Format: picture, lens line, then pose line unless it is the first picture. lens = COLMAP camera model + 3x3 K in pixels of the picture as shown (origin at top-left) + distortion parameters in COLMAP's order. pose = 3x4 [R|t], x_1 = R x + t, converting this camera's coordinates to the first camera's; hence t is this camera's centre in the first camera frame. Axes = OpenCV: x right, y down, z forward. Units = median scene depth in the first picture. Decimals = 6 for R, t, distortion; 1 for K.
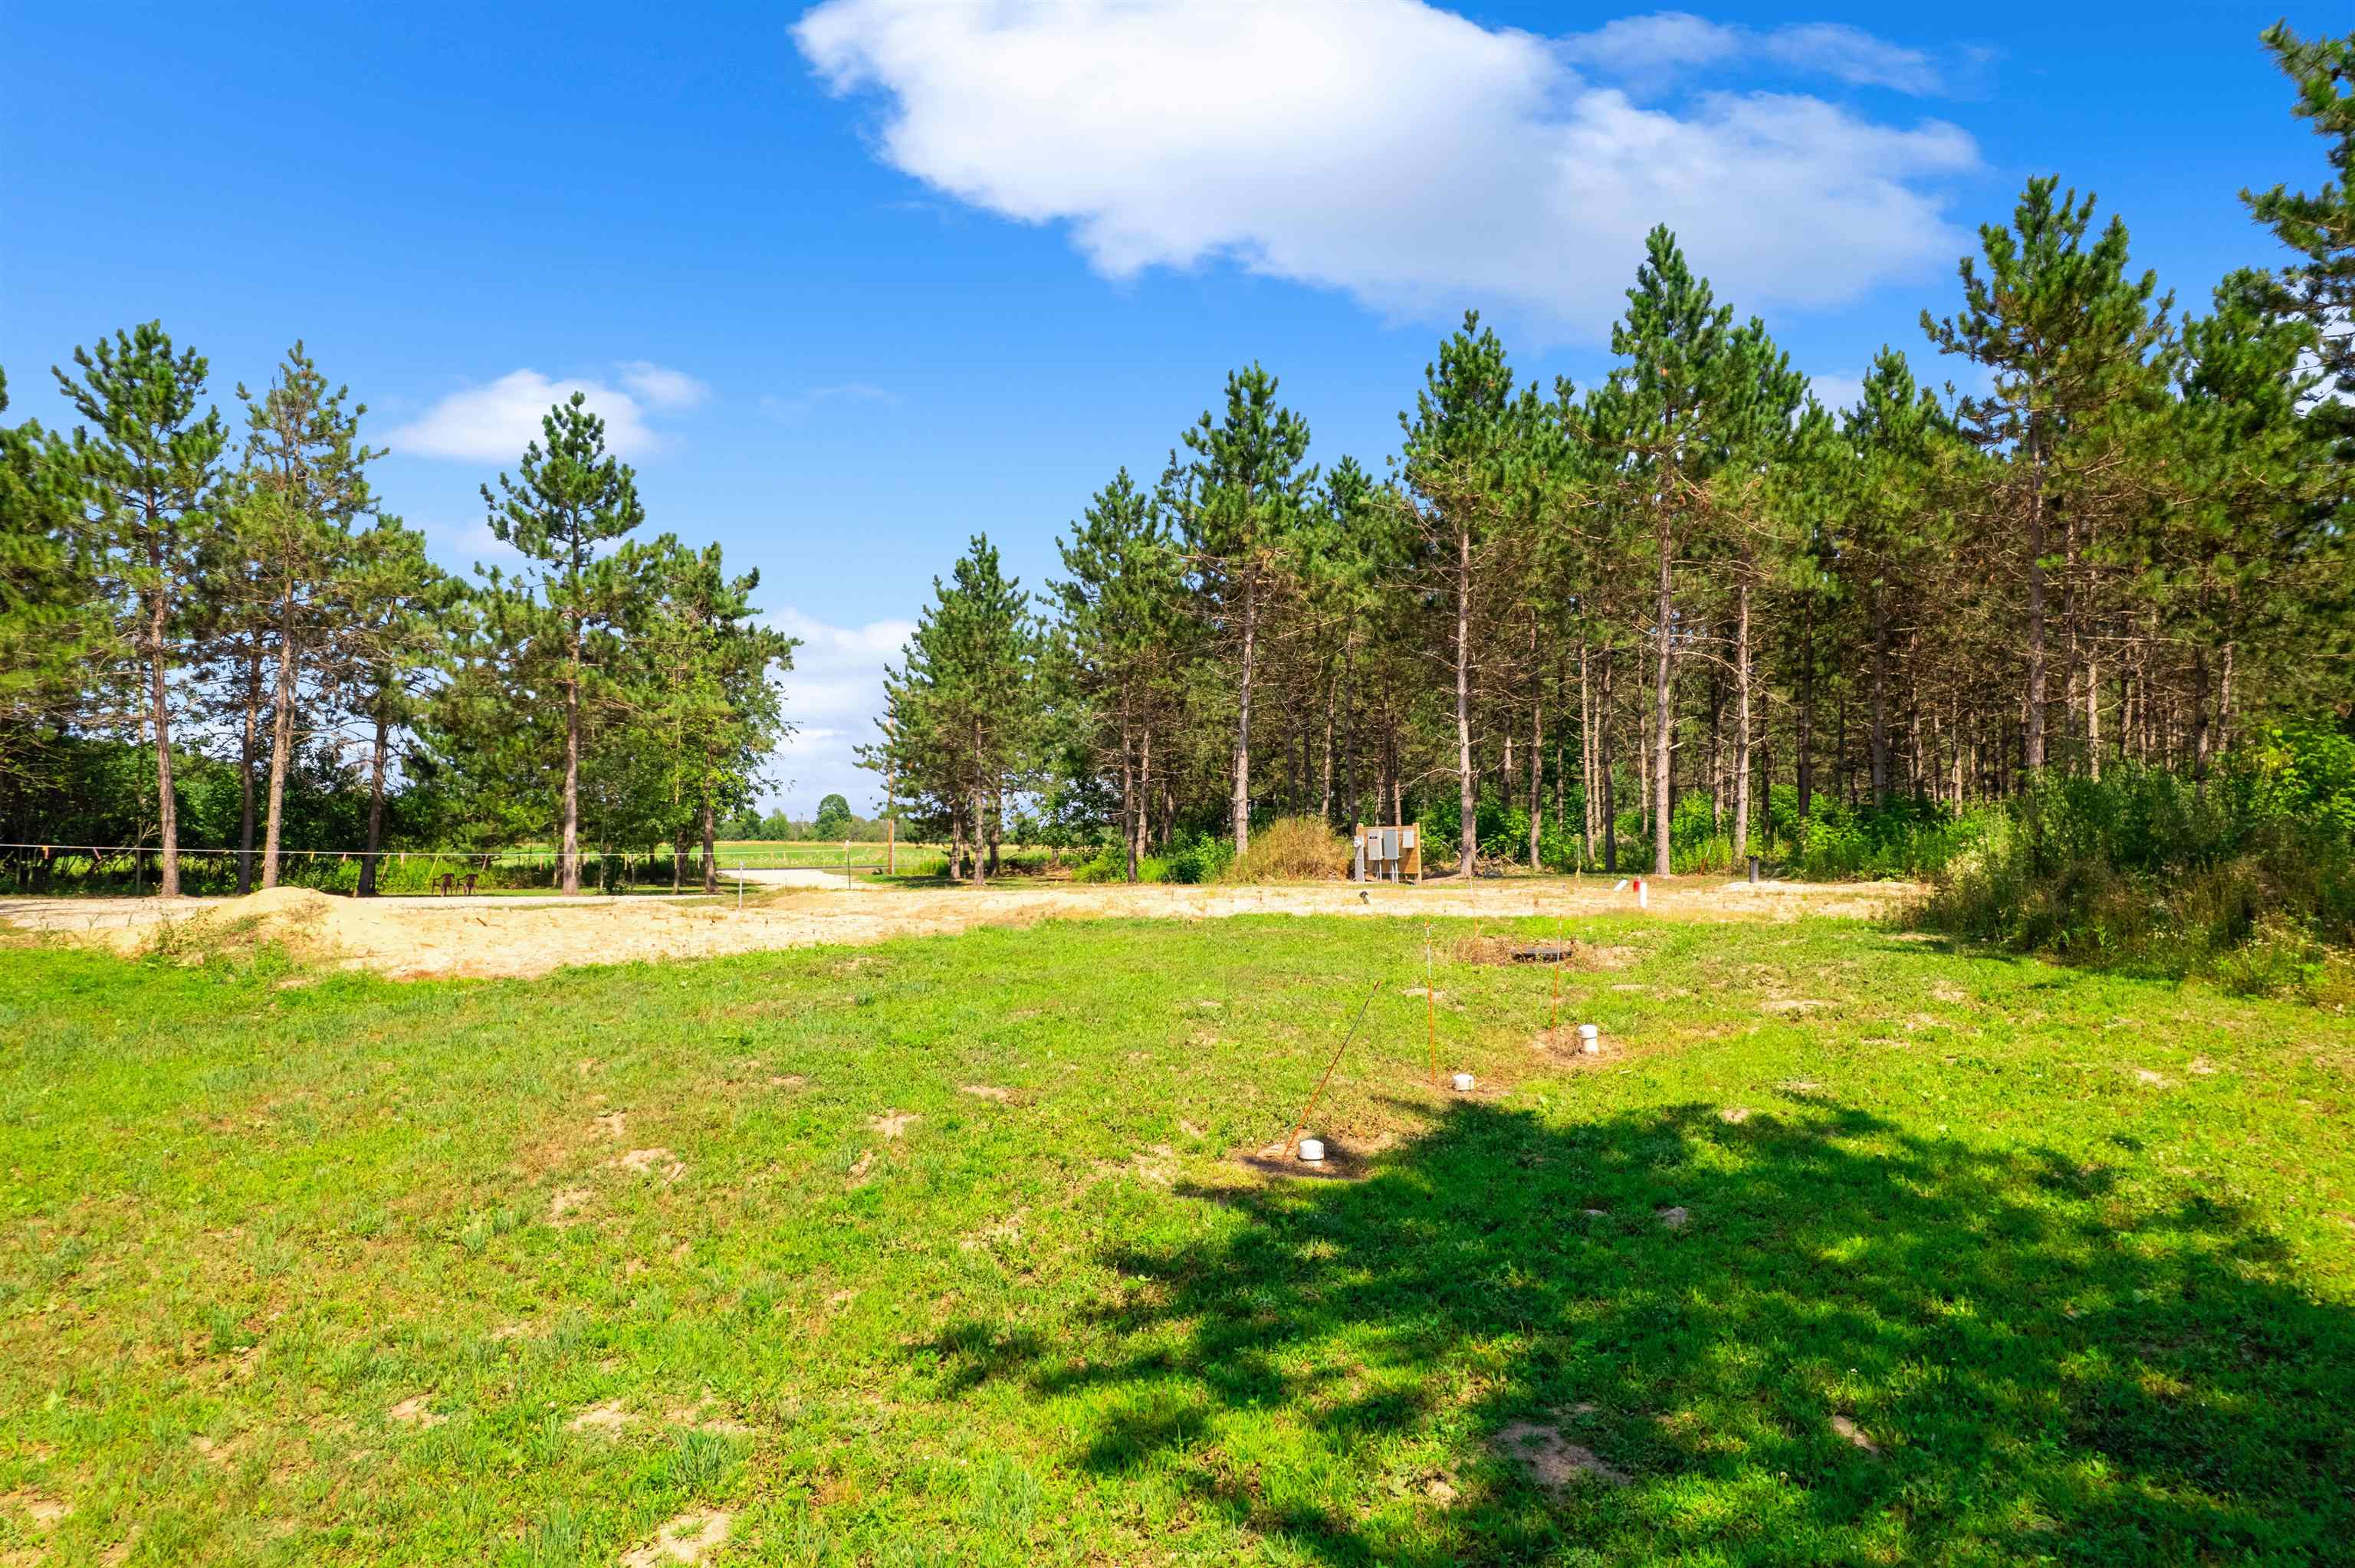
lens RADIAL K [[1465.2, 0, 1177.5], [0, 1465.2, 784.0], [0, 0, 1]] dist [-0.073949, 0.059569]
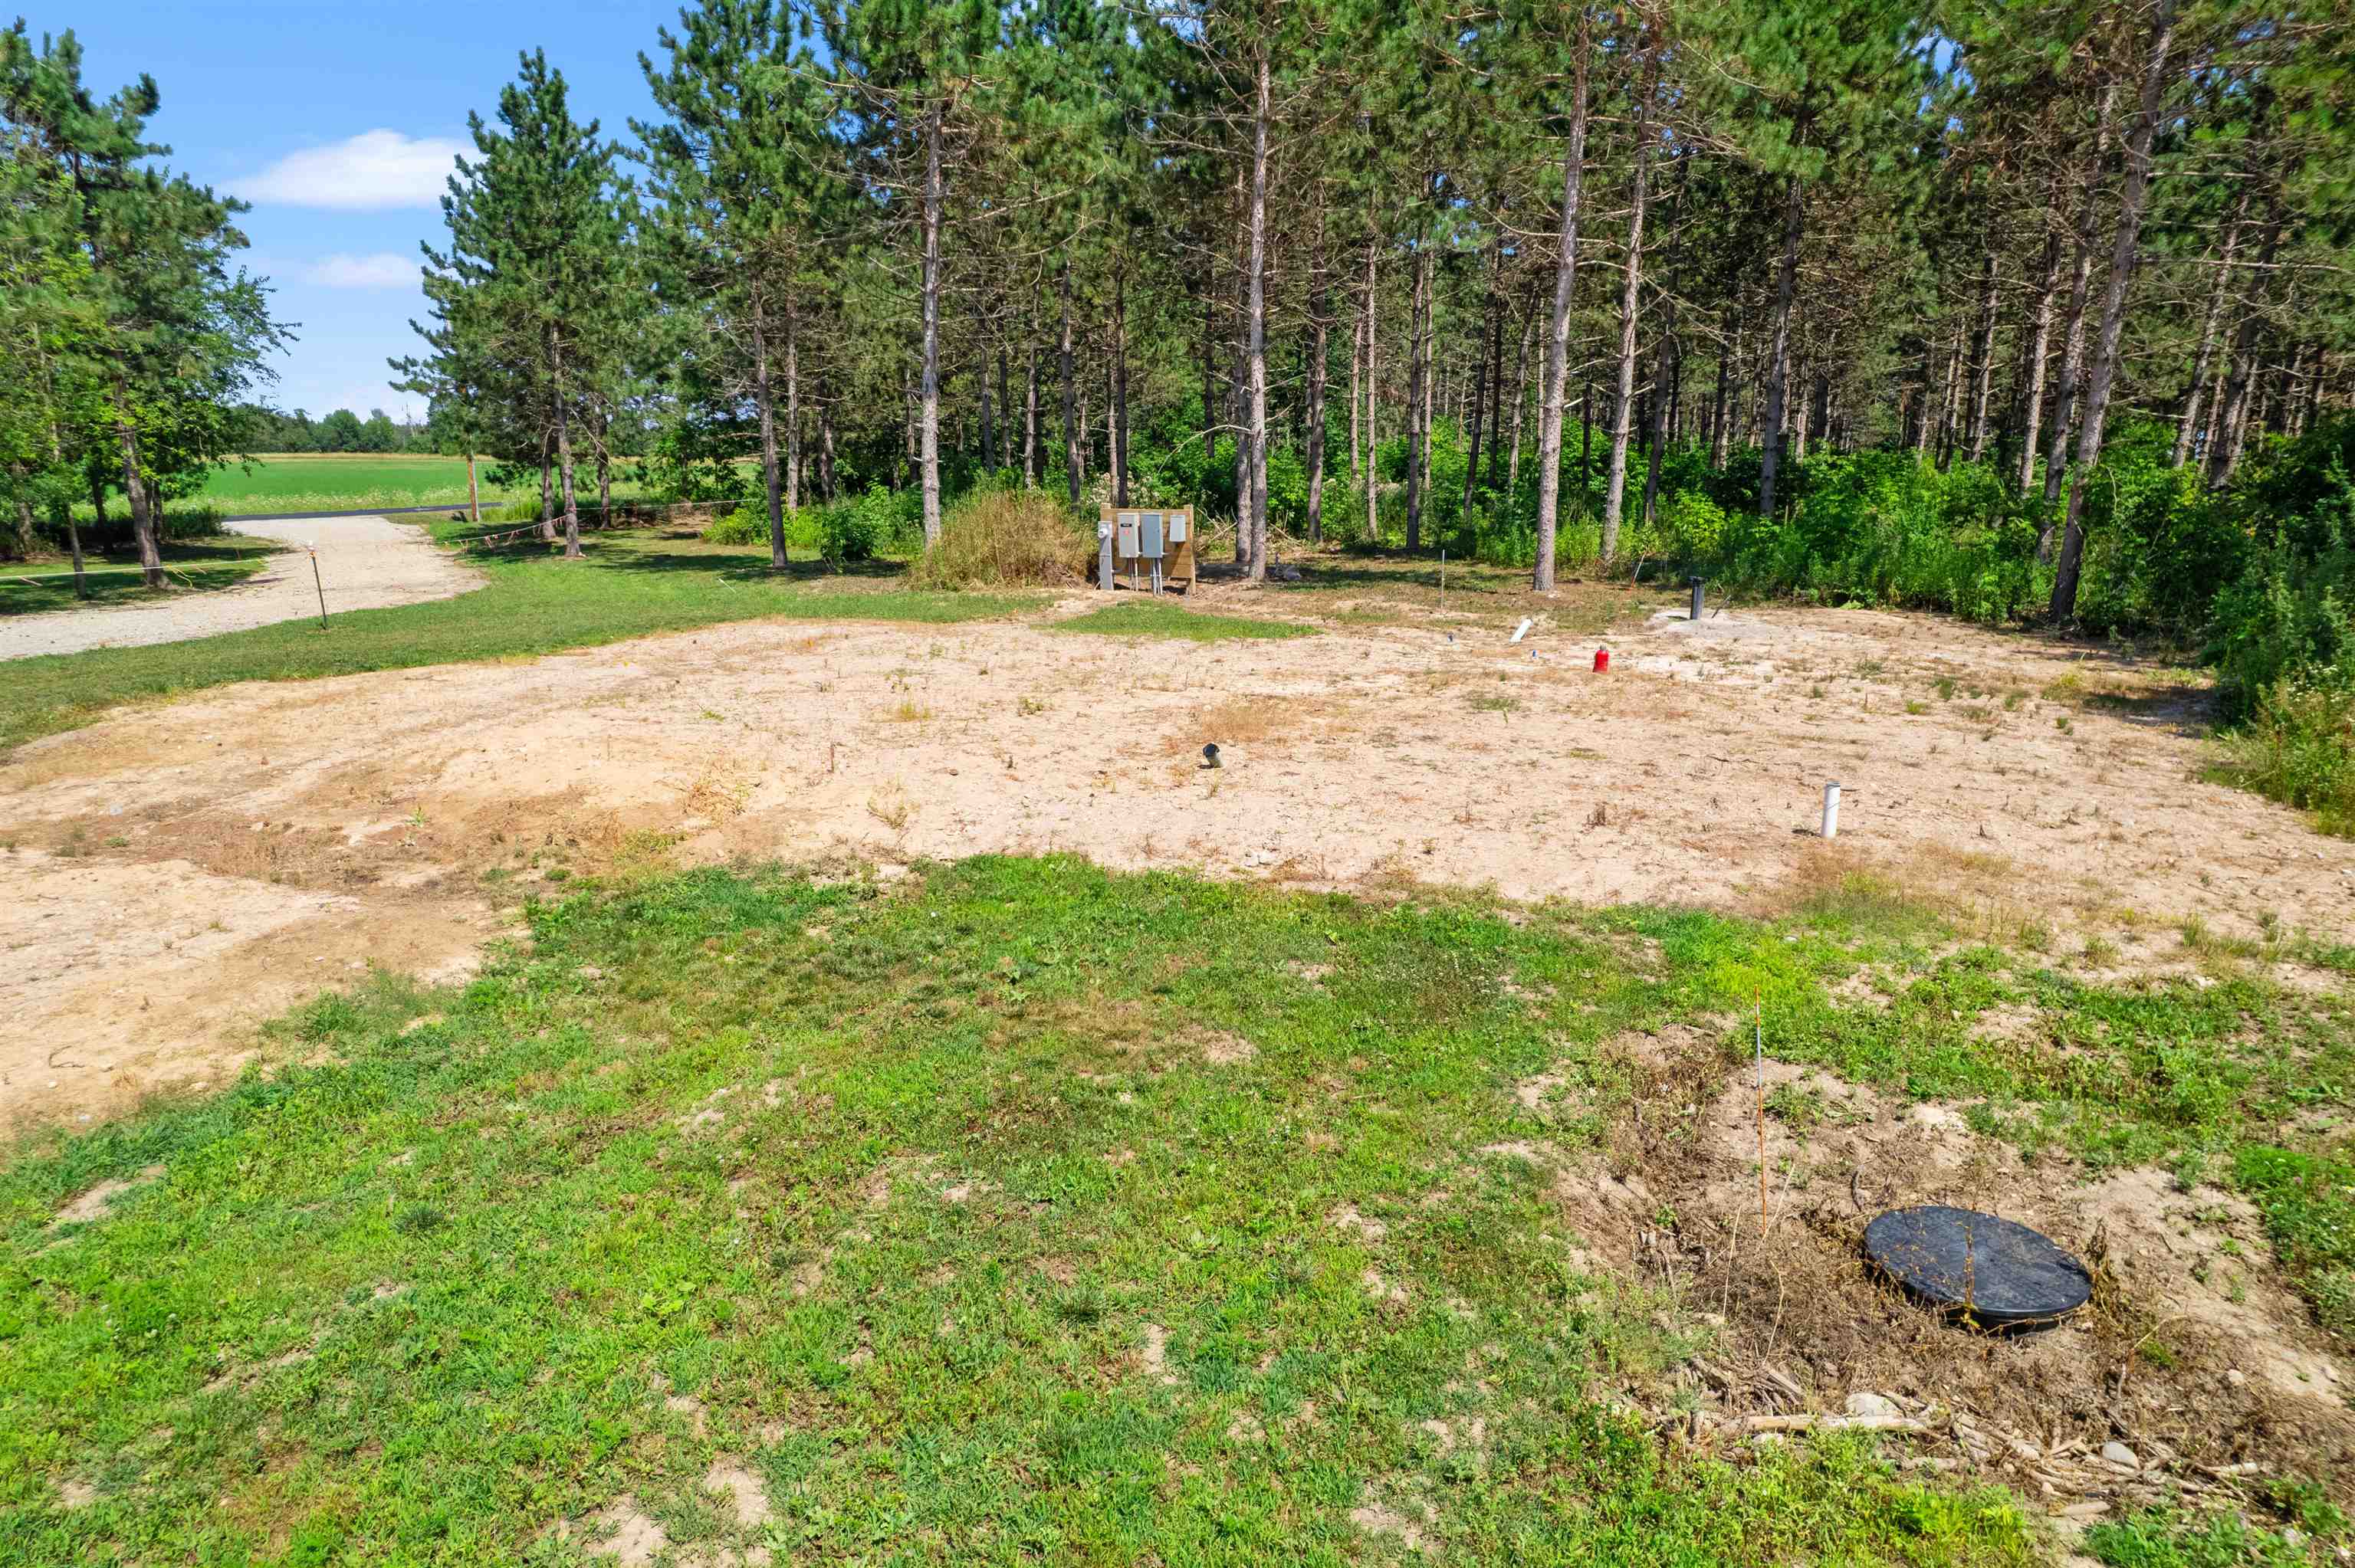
lens RADIAL K [[1465.2, 0, 1177.5], [0, 1465.2, 784.0], [0, 0, 1]] dist [-0.073949, 0.059569]
pose [[0.975519, -0.046516, 0.214939, 0.002035], [-0.012266, 0.964345, 0.264366, -0.021669], [-0.219572, -0.260530, 0.940166, 0.237539]]
